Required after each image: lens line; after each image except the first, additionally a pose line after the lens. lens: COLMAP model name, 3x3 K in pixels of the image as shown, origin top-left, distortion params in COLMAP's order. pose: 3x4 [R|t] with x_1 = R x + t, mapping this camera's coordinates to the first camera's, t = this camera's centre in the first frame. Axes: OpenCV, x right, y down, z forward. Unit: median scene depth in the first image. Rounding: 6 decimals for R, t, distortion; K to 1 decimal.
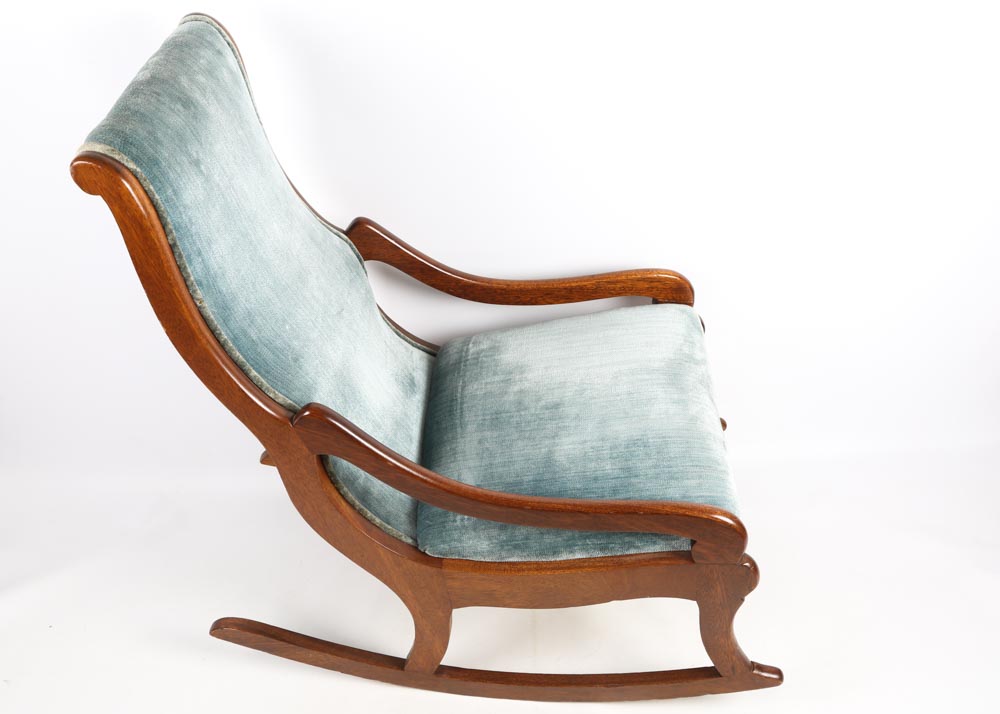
lens RADIAL K [[994.5, 0, 557.1], [0, 994.5, 385.4], [0, 0, 1]] dist [-0.056692, 0.000000]
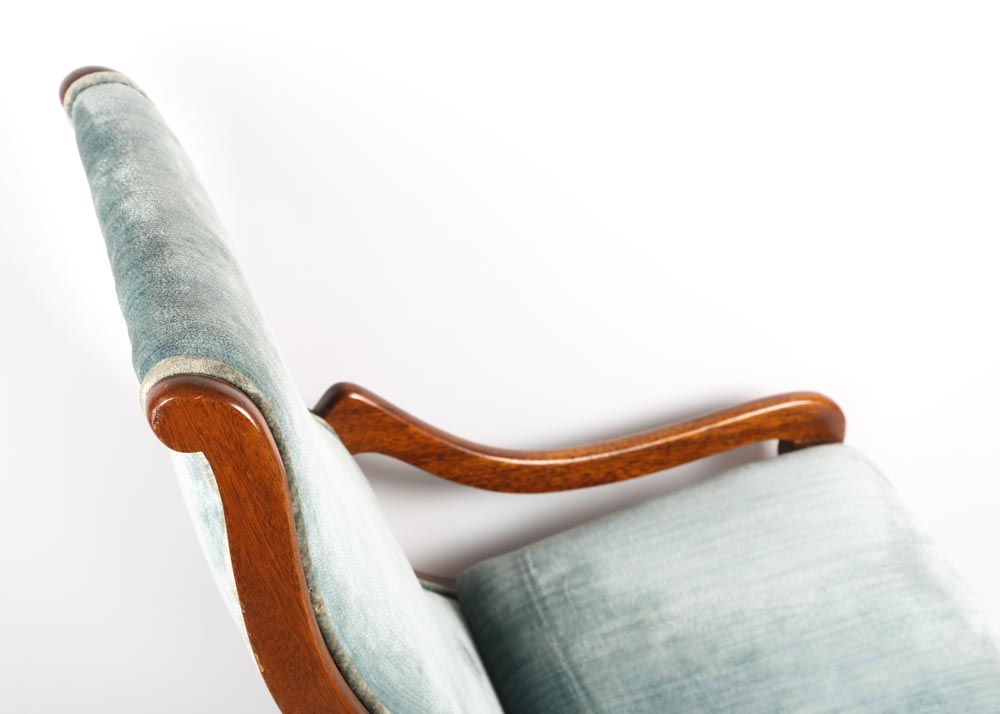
lens RADIAL K [[1672.4, 0, 492.1], [0, 1672.4, 364.6], [0, 0, 1]] dist [0.124518, 0.000000]
pose [[0.962016, -0.139774, 0.234497, -0.368819], [0.160707, 0.984330, -0.072576, -0.104635], [-0.220678, 0.107504, 0.969404, 0.047752]]
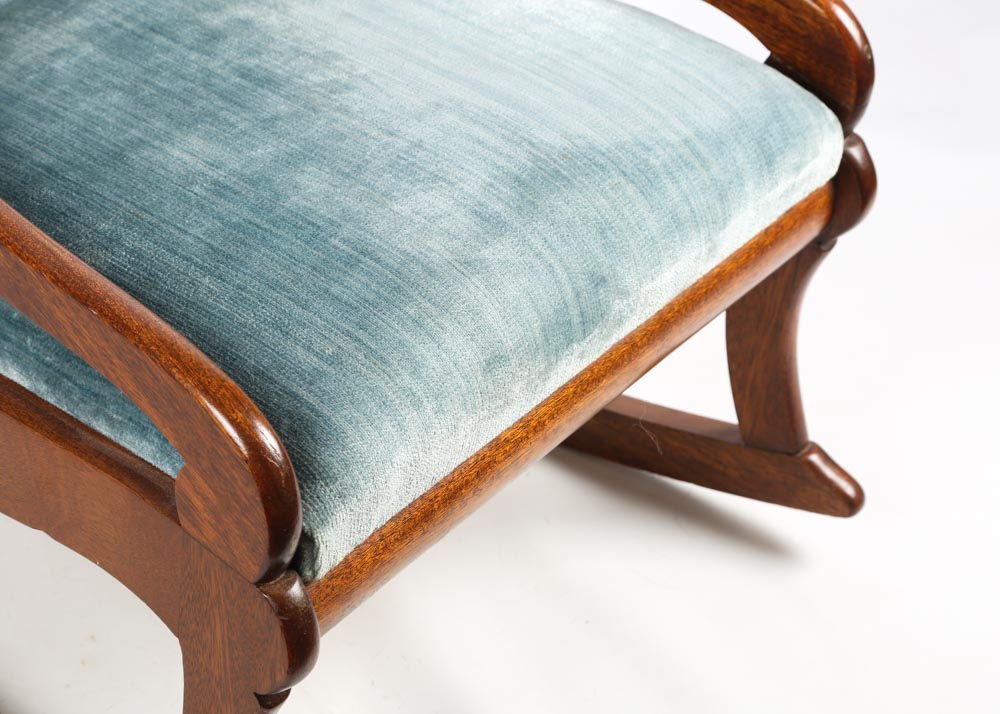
lens RADIAL K [[2659.2, 0, 486.2], [0, 2659.2, 387.9], [0, 0, 1]] dist [0.358861, 0.000000]
pose [[0.765856, 0.525486, -0.370579, 0.541528], [-0.528218, 0.842785, 0.103439, -0.034646], [0.366674, 0.116527, 0.923023, 0.064118]]
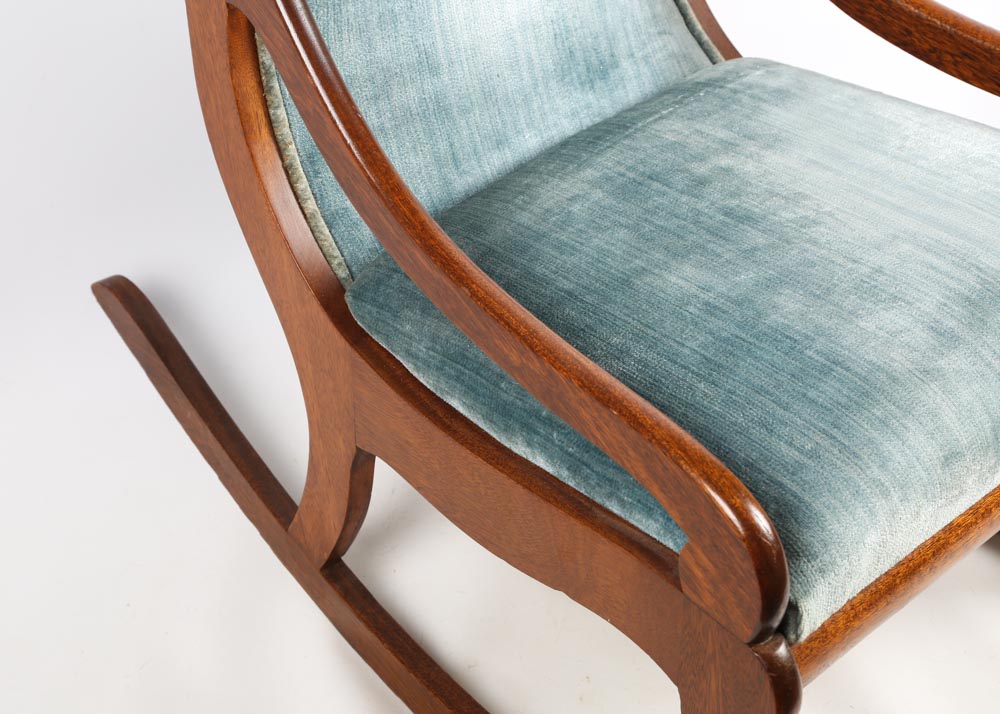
lens RADIAL K [[2164.5, 0, 482.8], [0, 2164.5, 392.7], [0, 0, 1]] dist [0.244627, 0.000000]
pose [[0.689403, 0.518967, -0.505368, 0.493671], [-0.514829, 0.841817, 0.162160, -0.013981], [0.509583, 0.148384, 0.847530, 0.073344]]
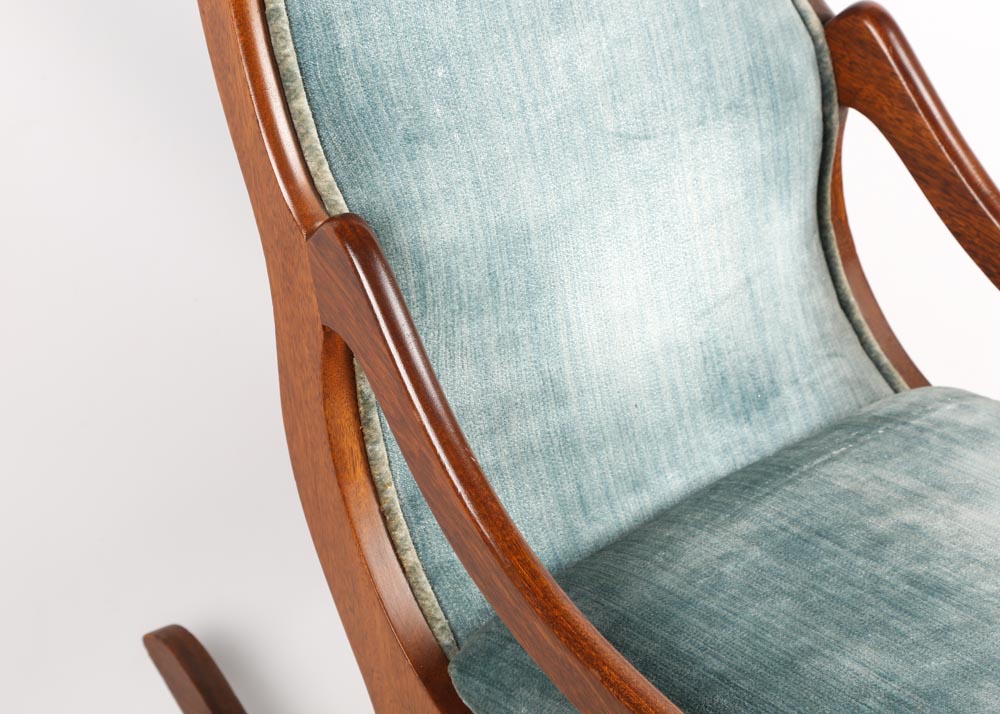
lens RADIAL K [[2659.2, 0, 476.0], [0, 2659.2, 385.3], [0, 0, 1]] dist [0.358861, 0.000000]
pose [[0.652711, 0.465139, -0.598008, 0.490896], [-0.527432, 0.845625, 0.082061, -0.040308], [0.543860, 0.261846, 0.797278, 0.038499]]
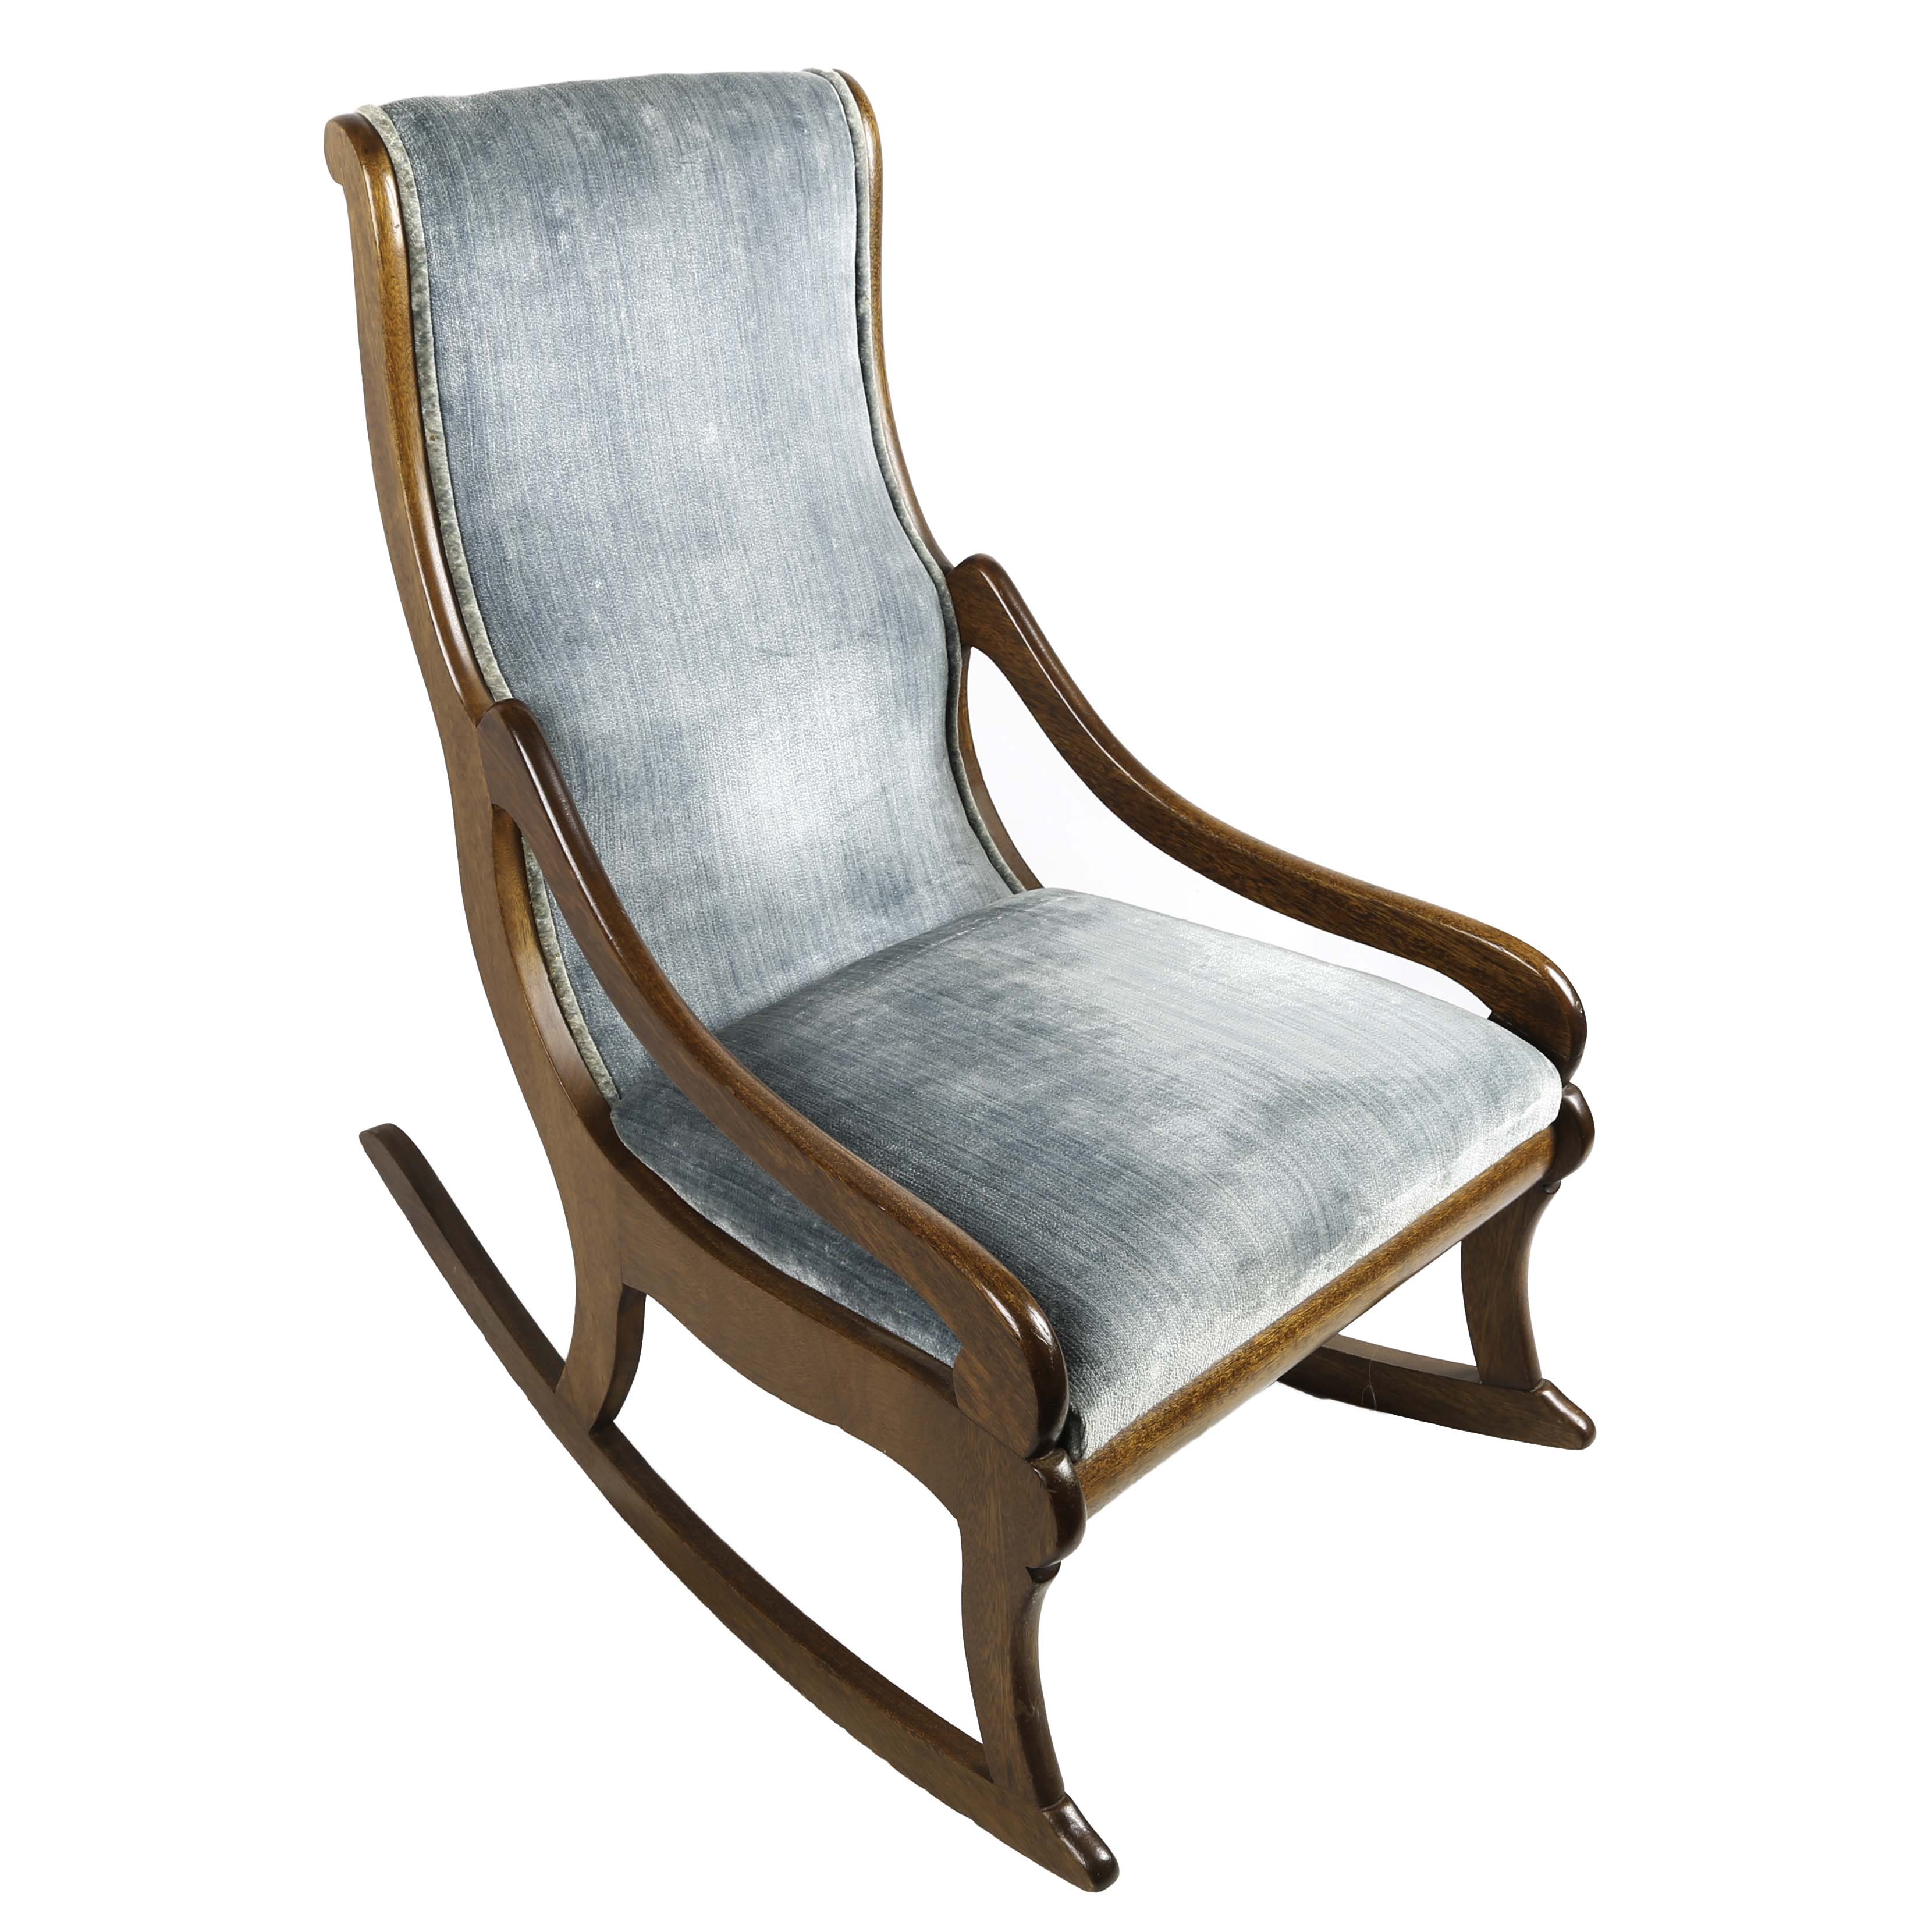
lens RADIAL K [[2330.1, 0, 929.9], [0, 2330.1, 965.3], [0, 0, 1]] dist [-0.117353, 0.000000]
pose [[0.706136, 0.421122, -0.569235, 0.562026], [-0.517227, 0.855806, -0.008492, 0.029962], [0.483579, 0.300420, 0.822131, 0.114916]]
